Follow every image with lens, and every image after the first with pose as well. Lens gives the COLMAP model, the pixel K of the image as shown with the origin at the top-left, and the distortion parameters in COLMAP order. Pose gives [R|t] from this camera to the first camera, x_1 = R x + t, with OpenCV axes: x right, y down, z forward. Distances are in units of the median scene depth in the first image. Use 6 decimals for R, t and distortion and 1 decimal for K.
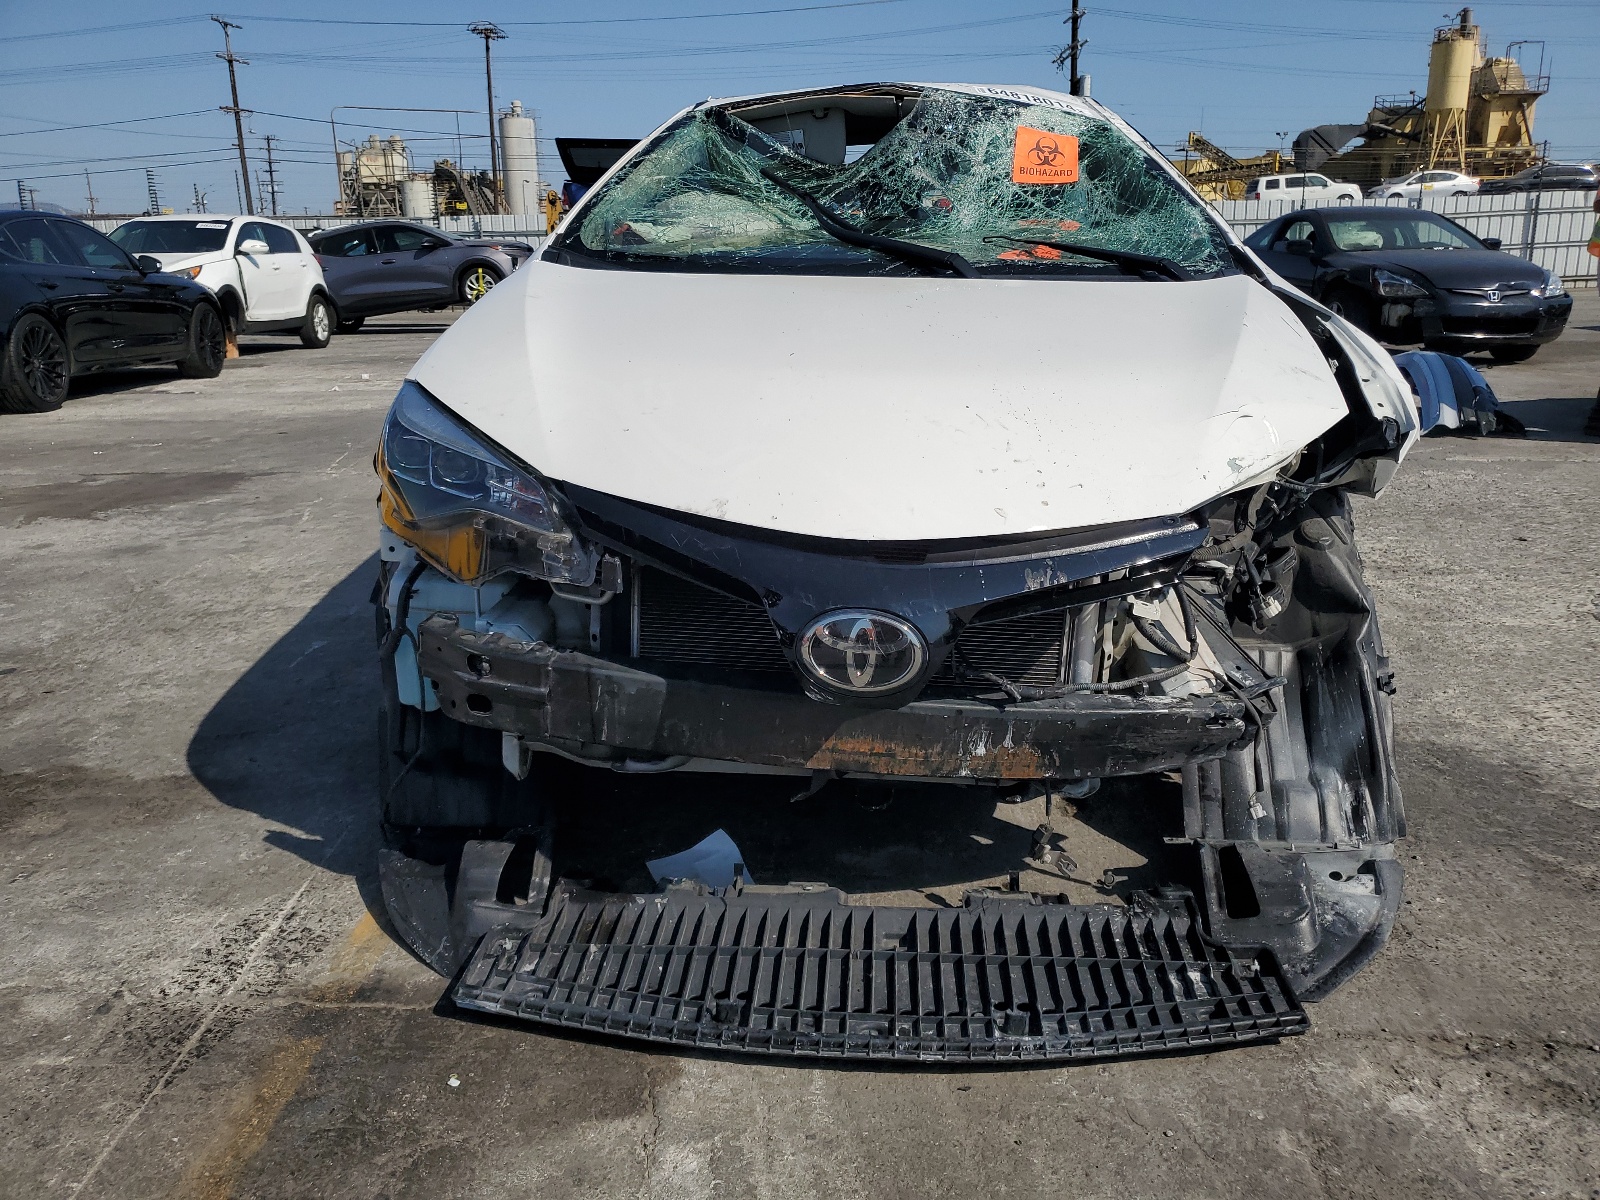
lens RADIAL K [[1226.1, 0, 801.9], [0, 1226.1, 602.3], [0, 0, 1]] dist [0.006648, 0.006215]
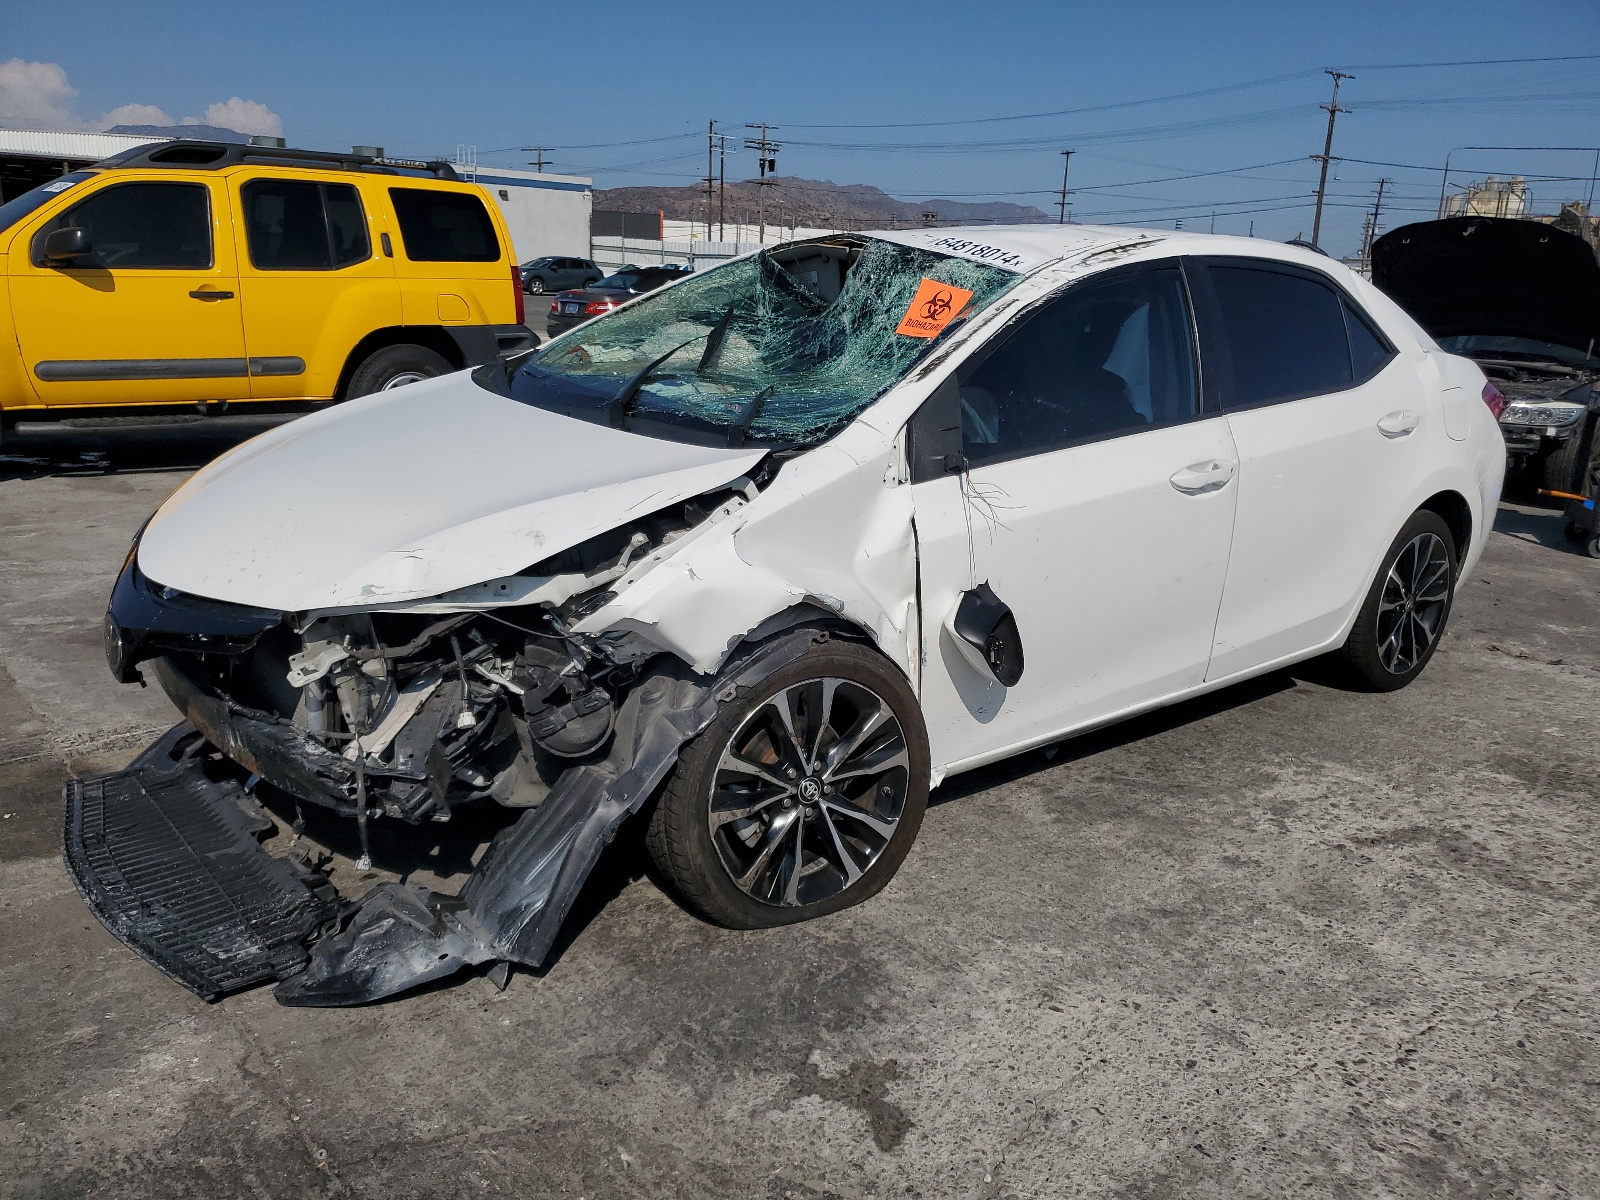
lens RADIAL K [[1226.1, 0, 804.4], [0, 1226.1, 600.9], [0, 0, 1]] dist [0.006648, 0.006215]
pose [[0.700503, 0.222476, -0.678085, 0.970396], [-0.245025, 0.967384, 0.064268, -0.185325], [0.670267, 0.121128, 0.732168, 0.228228]]
